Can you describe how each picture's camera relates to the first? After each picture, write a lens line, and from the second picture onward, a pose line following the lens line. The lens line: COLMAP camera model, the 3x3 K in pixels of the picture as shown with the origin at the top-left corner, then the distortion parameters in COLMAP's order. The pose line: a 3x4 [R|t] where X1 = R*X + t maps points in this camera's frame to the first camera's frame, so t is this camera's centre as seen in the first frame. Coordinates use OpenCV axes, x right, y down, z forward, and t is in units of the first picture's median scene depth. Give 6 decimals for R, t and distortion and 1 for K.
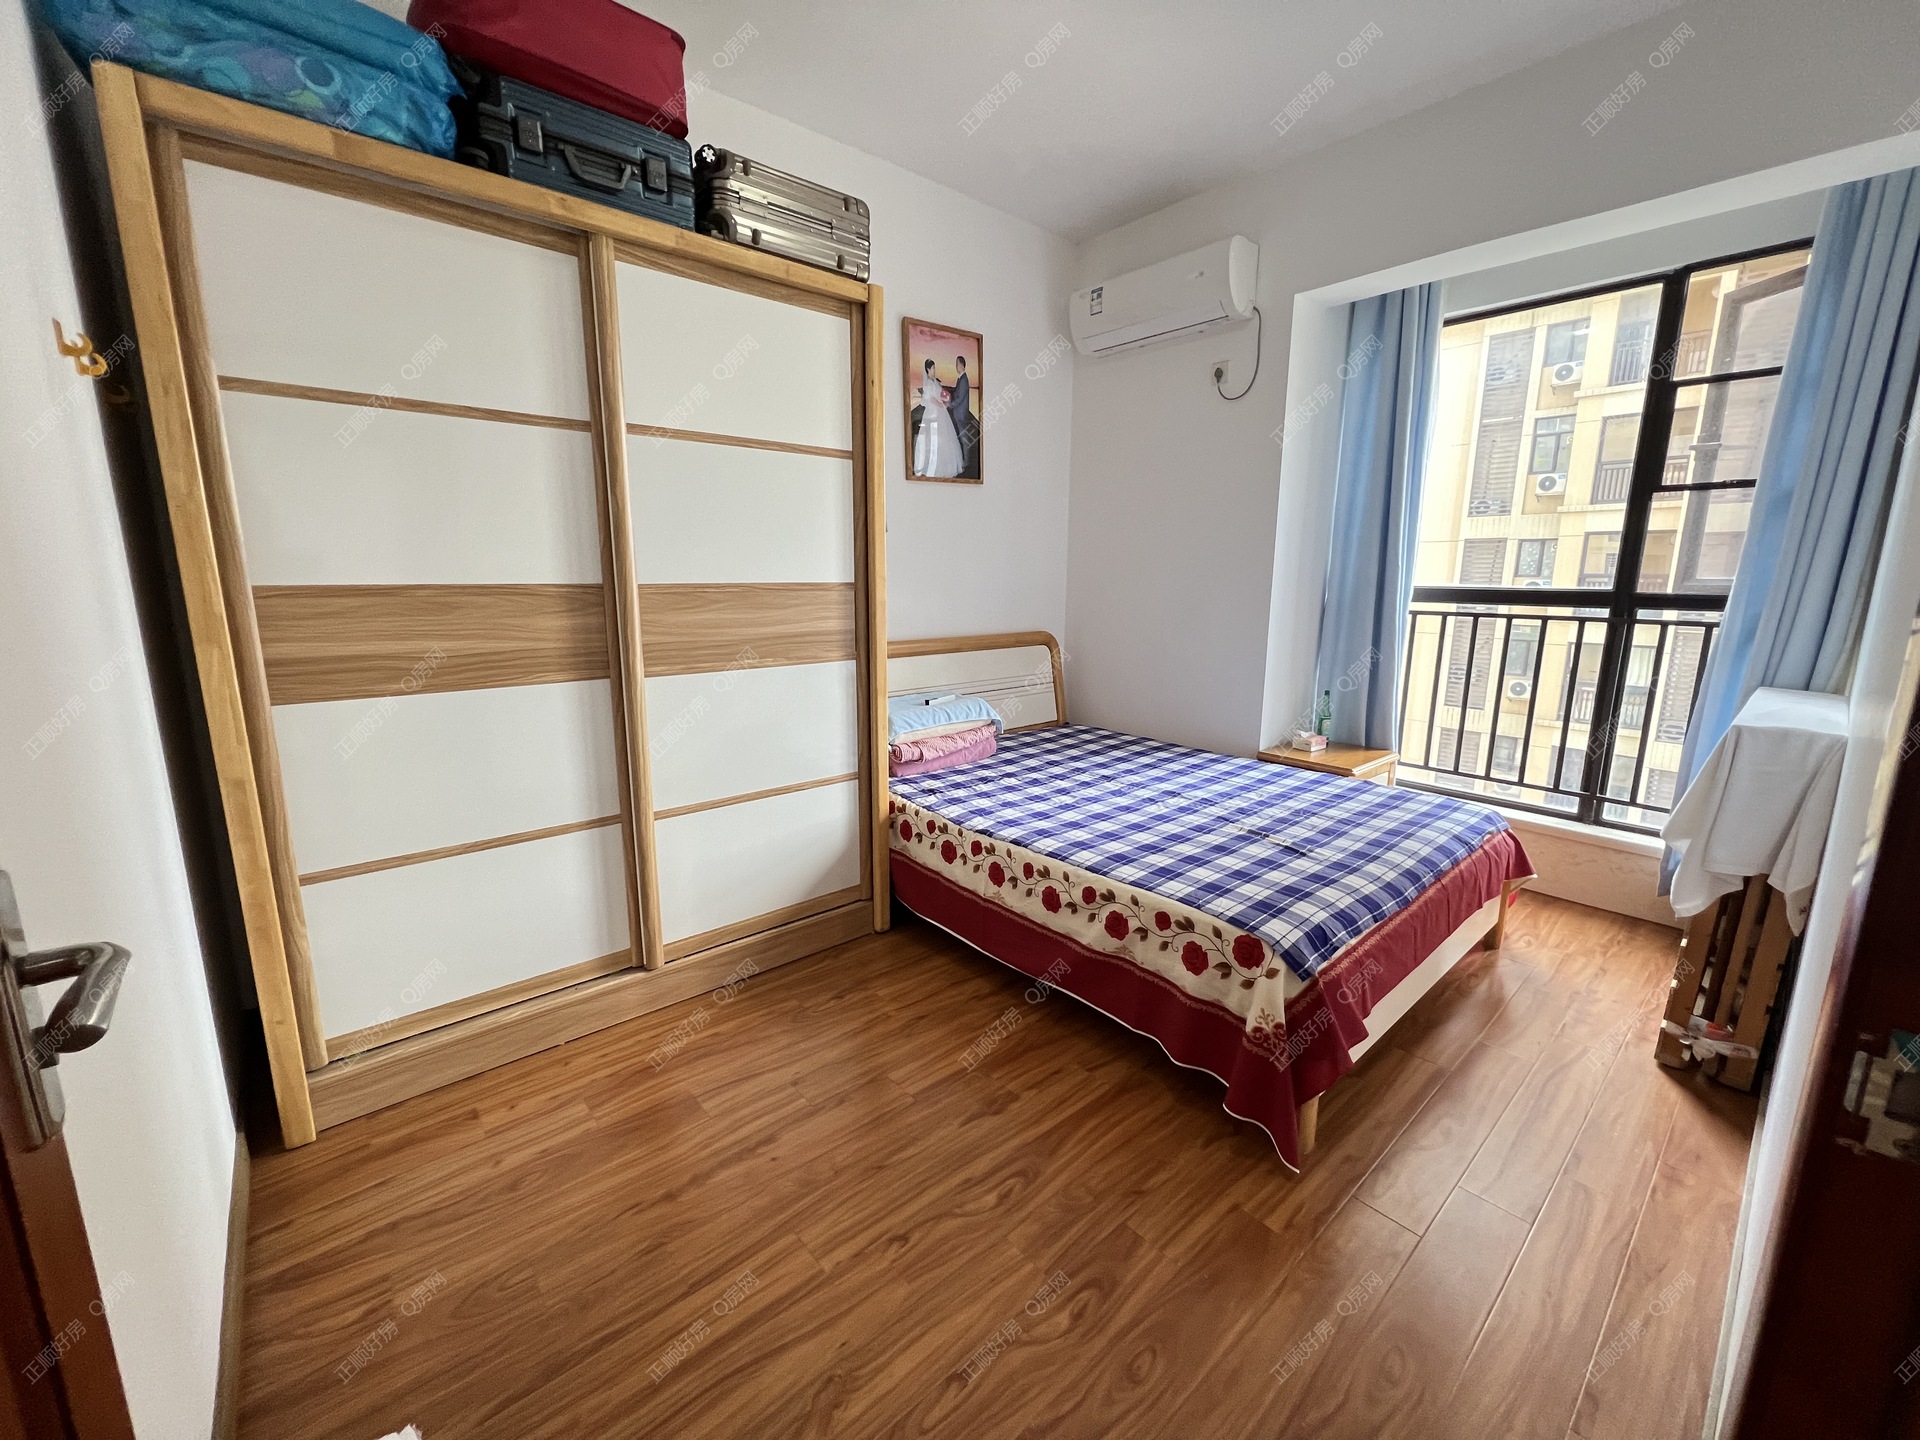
lens RADIAL K [[769.9, 0, 968.6], [0, 769.9, 710.5], [0, 0, 1]] dist [-0.002069, -0.000072]
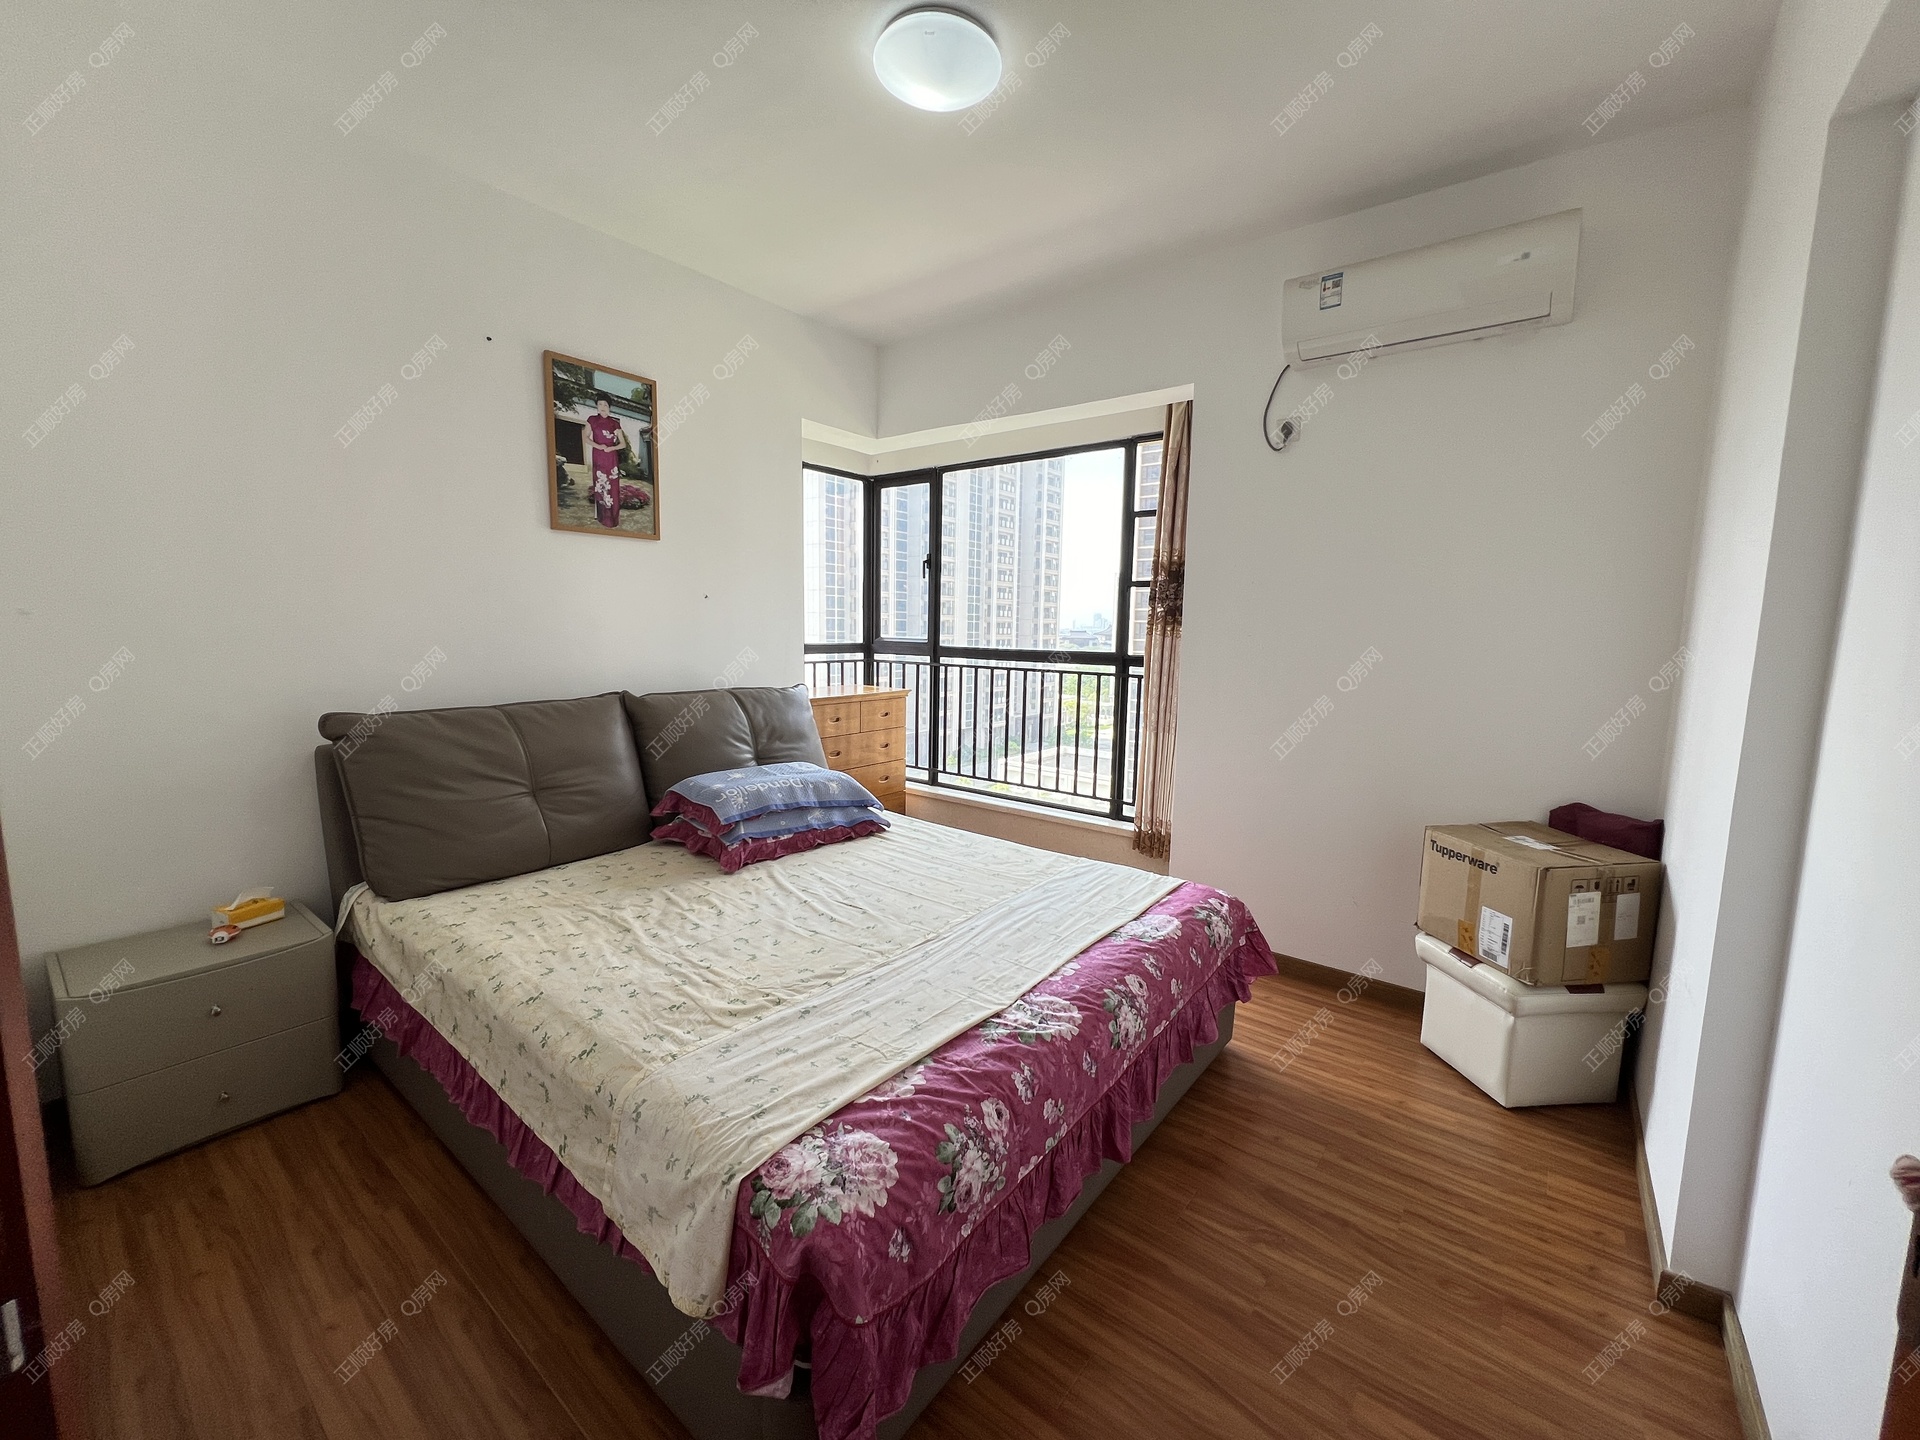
lens RADIAL K [[769.9, 0, 948.8], [0, 769.9, 723.9], [0, 0, 1]] dist [-0.002069, -0.000072]
pose [[0.982957, -0.003109, 0.183809, 0.293344], [0.015484, 0.997704, -0.065929, 0.067923], [-0.183182, 0.067651, 0.980749, -0.358663]]
